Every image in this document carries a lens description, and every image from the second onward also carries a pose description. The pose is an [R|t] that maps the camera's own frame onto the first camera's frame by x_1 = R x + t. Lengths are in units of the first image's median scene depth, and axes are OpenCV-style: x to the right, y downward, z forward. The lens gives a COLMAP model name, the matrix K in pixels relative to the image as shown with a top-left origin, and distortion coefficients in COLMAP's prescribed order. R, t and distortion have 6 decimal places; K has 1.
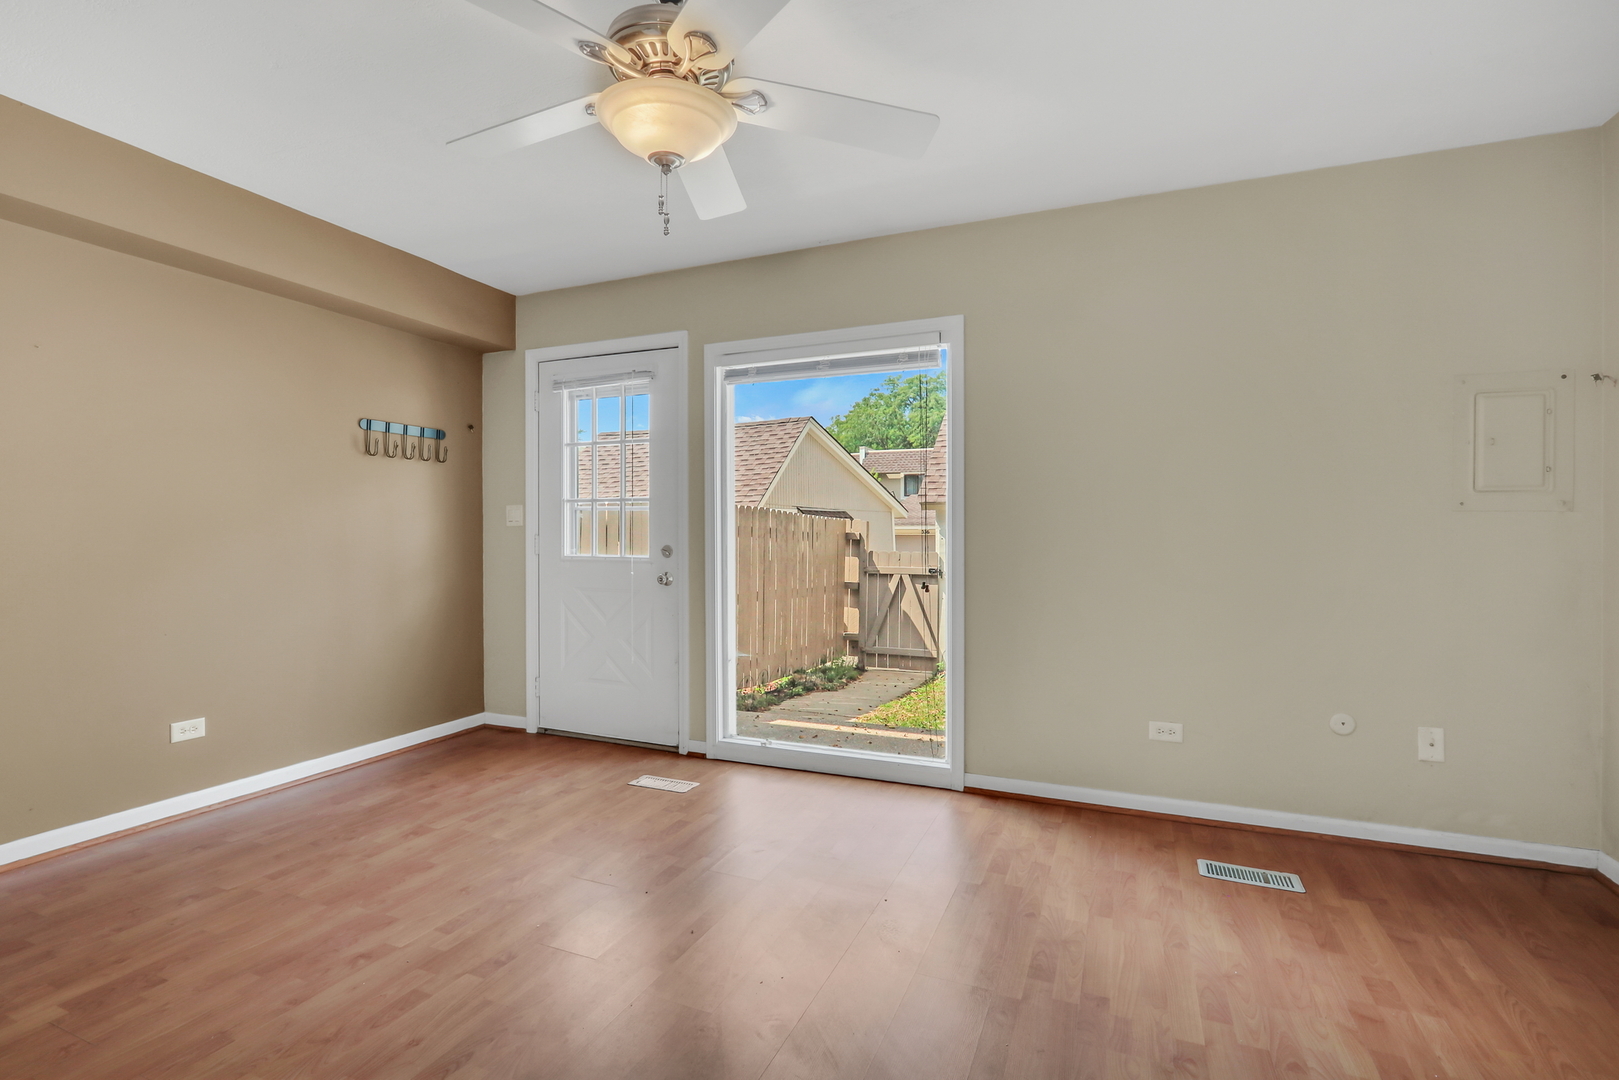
lens RADIAL K [[760.7, 0, 796.5], [0, 760.7, 541.9], [0, 0, 1]] dist [-0.012987, 0.000081]
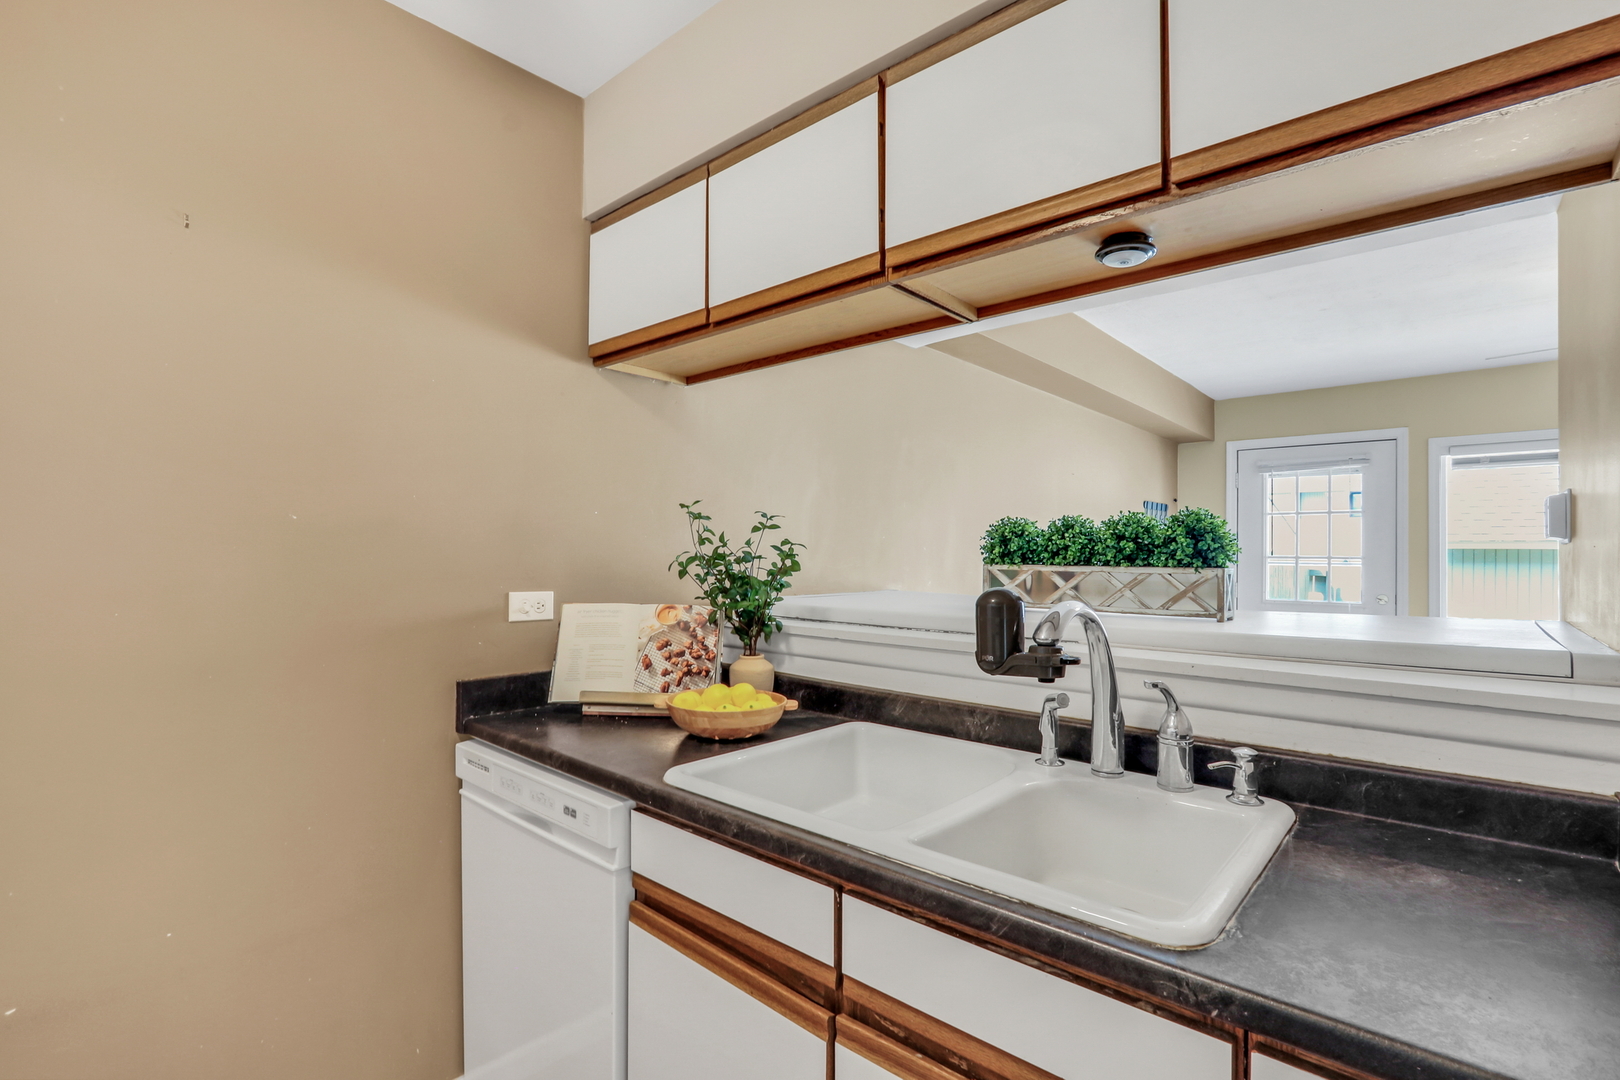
lens RADIAL K [[757.6, 0, 800.5], [0, 757.6, 545.5], [0, 0, 1]] dist [-0.012499, -0.000033]
pose [[0.945538, 0.001458, -0.325508, -0.811204], [-0.008990, 0.999725, -0.021636, -0.051457], [0.325388, 0.023384, 0.945292, -0.598499]]
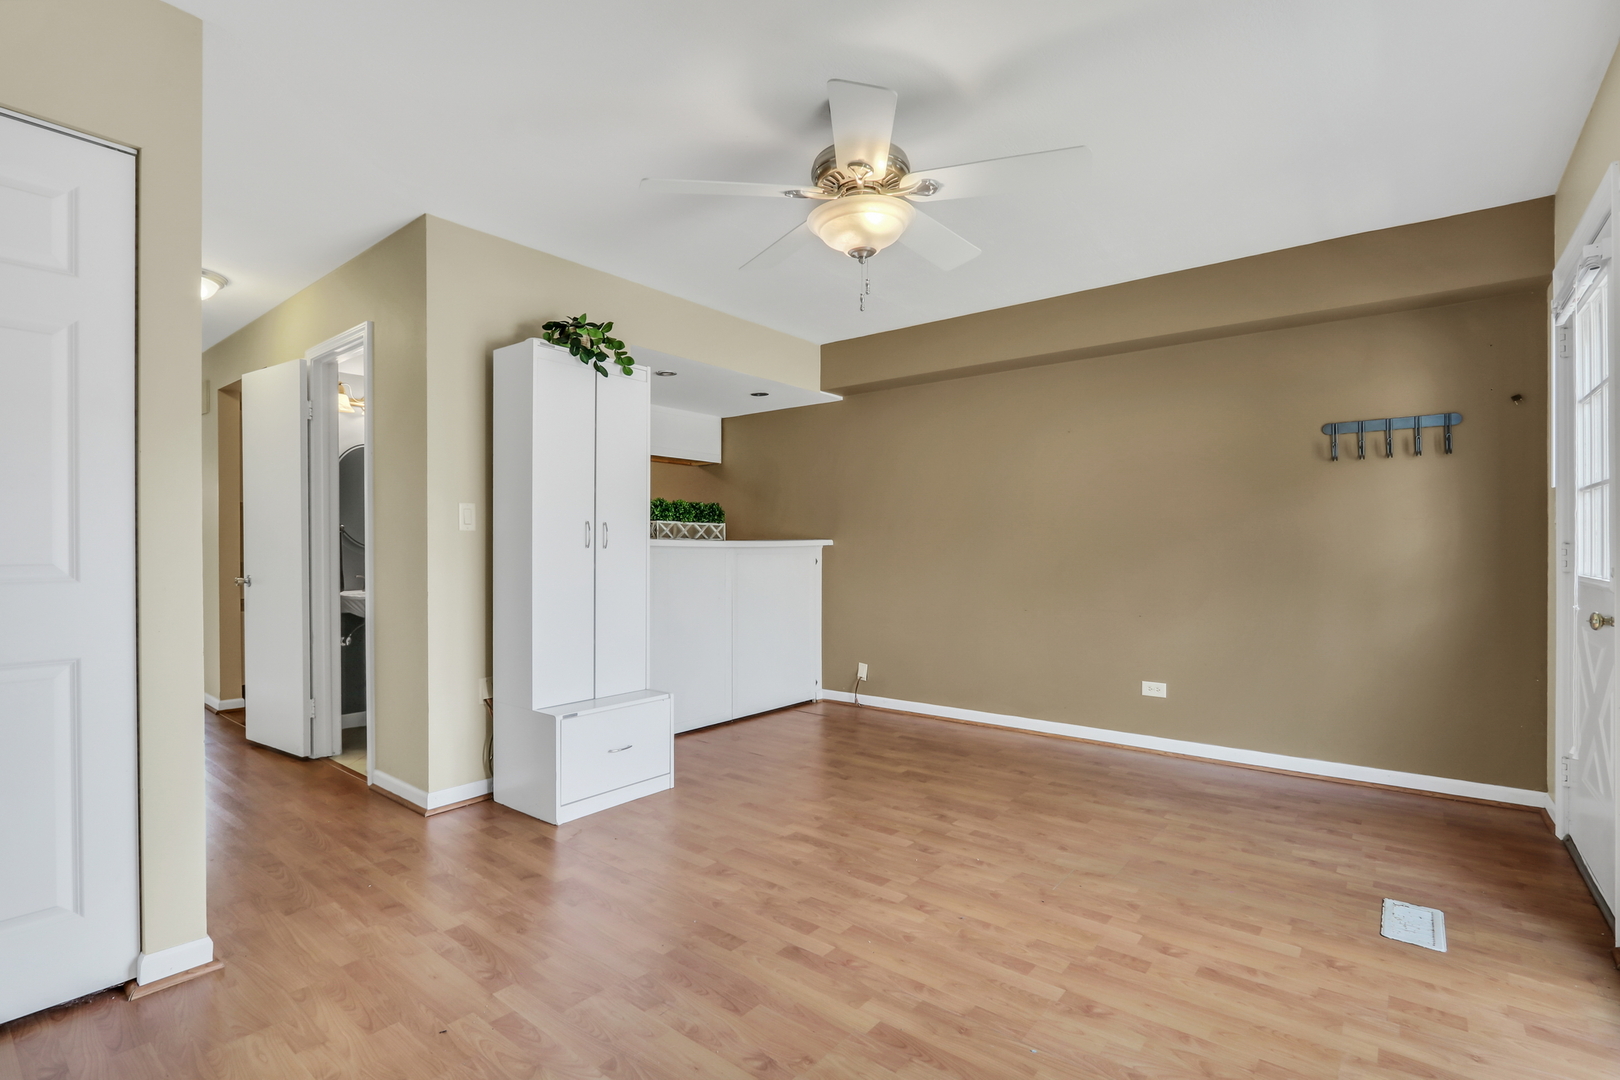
lens RADIAL K [[757.6, 0, 800.5], [0, 757.6, 545.5], [0, 0, 1]] dist [-0.012499, -0.000033]
pose [[-0.269182, -0.003898, -0.963081, 0.607149], [-0.007764, 0.999968, -0.001877, -0.000178], [0.963058, 0.006972, -0.269204, 0.688905]]
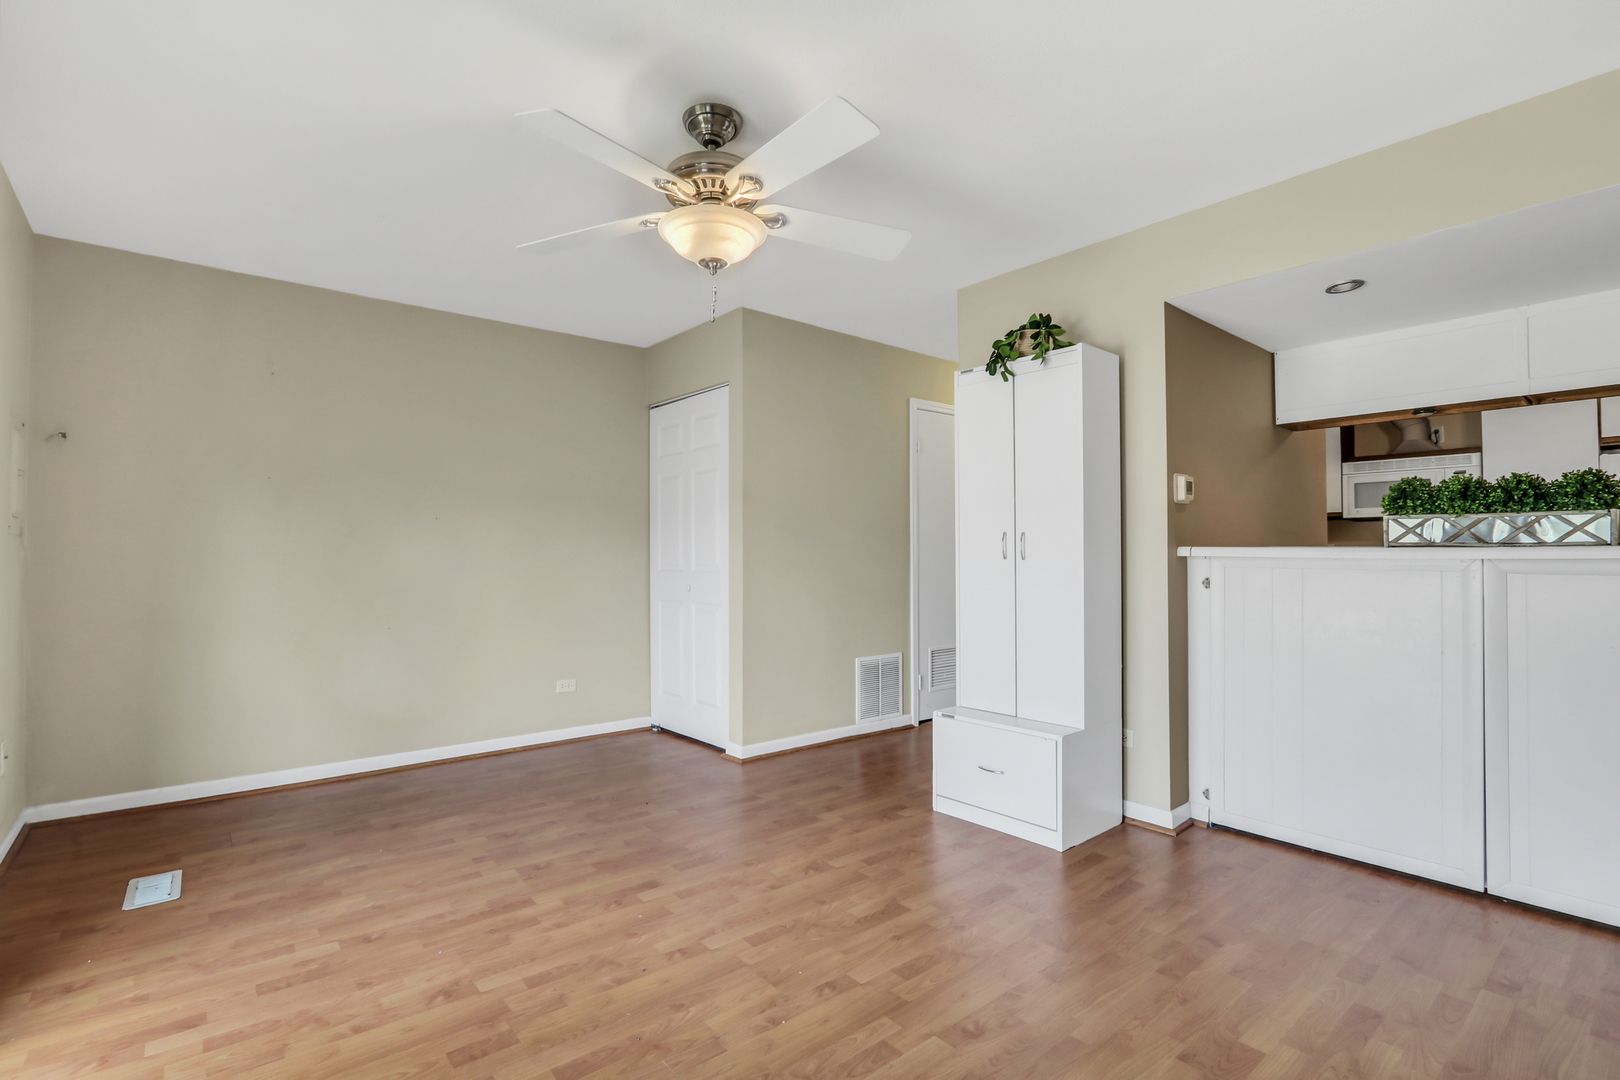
lens RADIAL K [[757.6, 0, 800.5], [0, 757.6, 545.5], [0, 0, 1]] dist [-0.012499, -0.000033]
pose [[-0.888656, 0.006764, 0.458524, -0.488197], [0.003961, 0.999967, -0.007075, -0.008551], [-0.458557, -0.004472, -0.888654, 1.138608]]
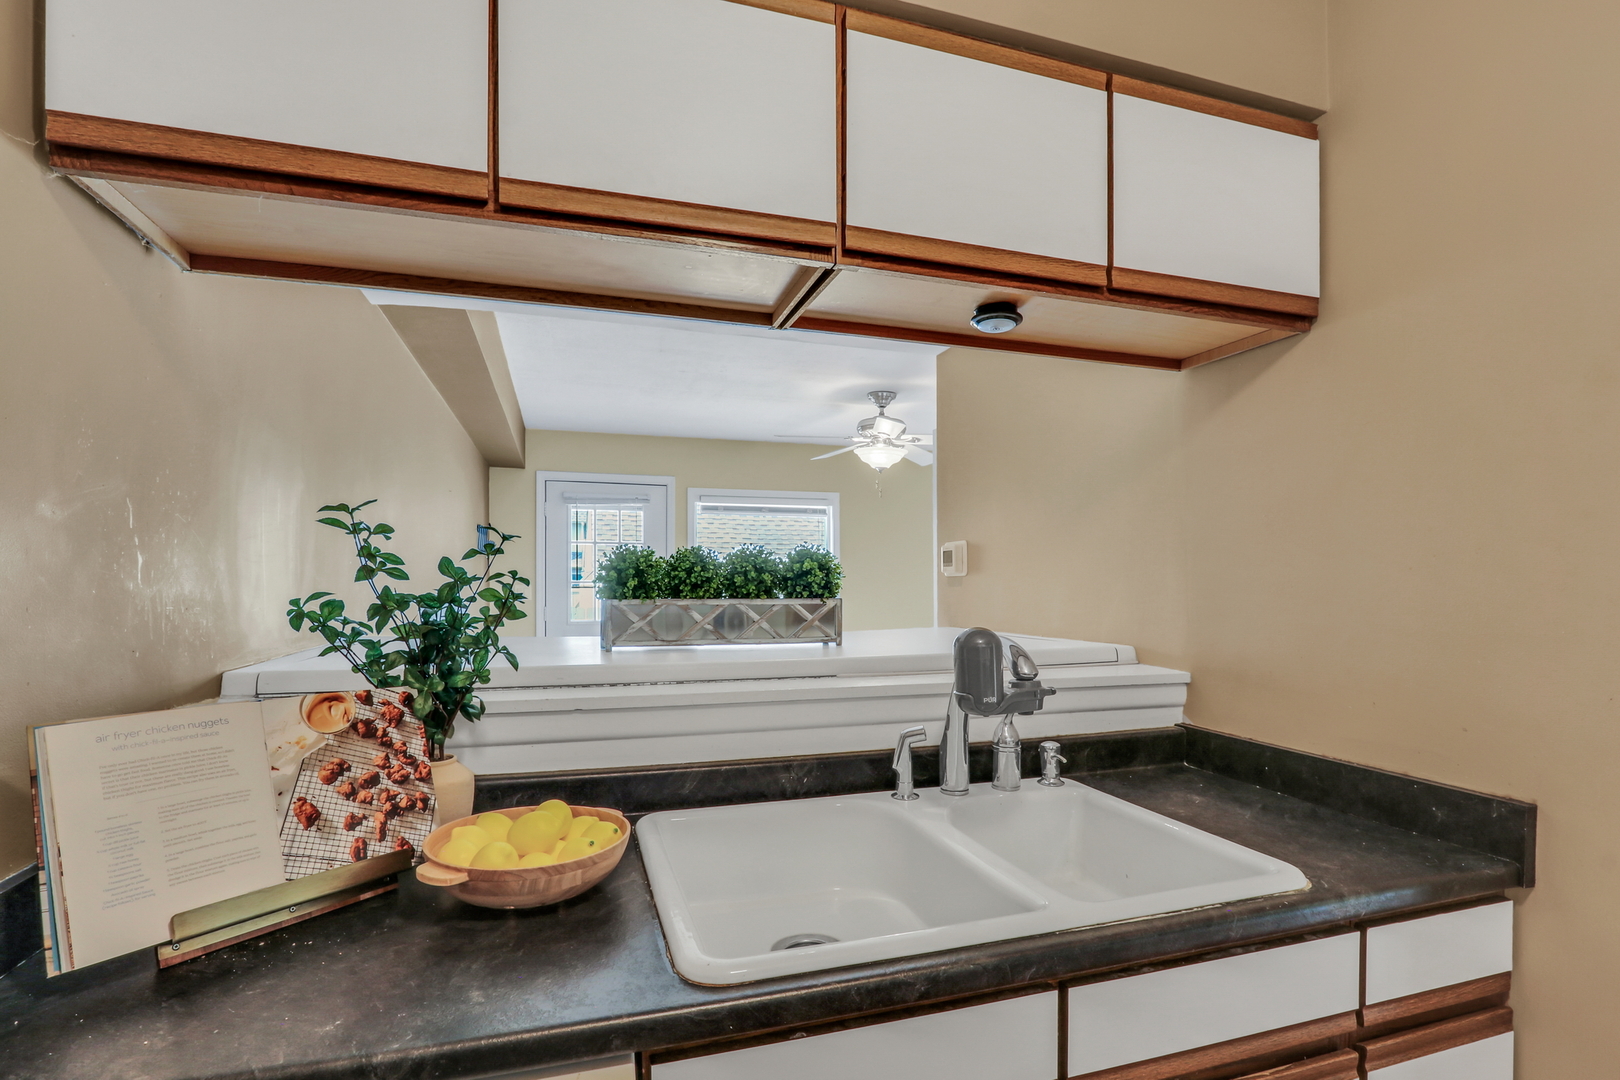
lens RADIAL K [[765.6, 0, 801.0], [0, 765.6, 581.0], [0, 0, 1]] dist [-0.021040, 0.000521]
pose [[0.758575, -0.000437, 0.651585, -1.146252], [0.004879, 0.999976, -0.005010, -0.060809], [-0.651567, 0.006979, 0.758559, -0.441097]]
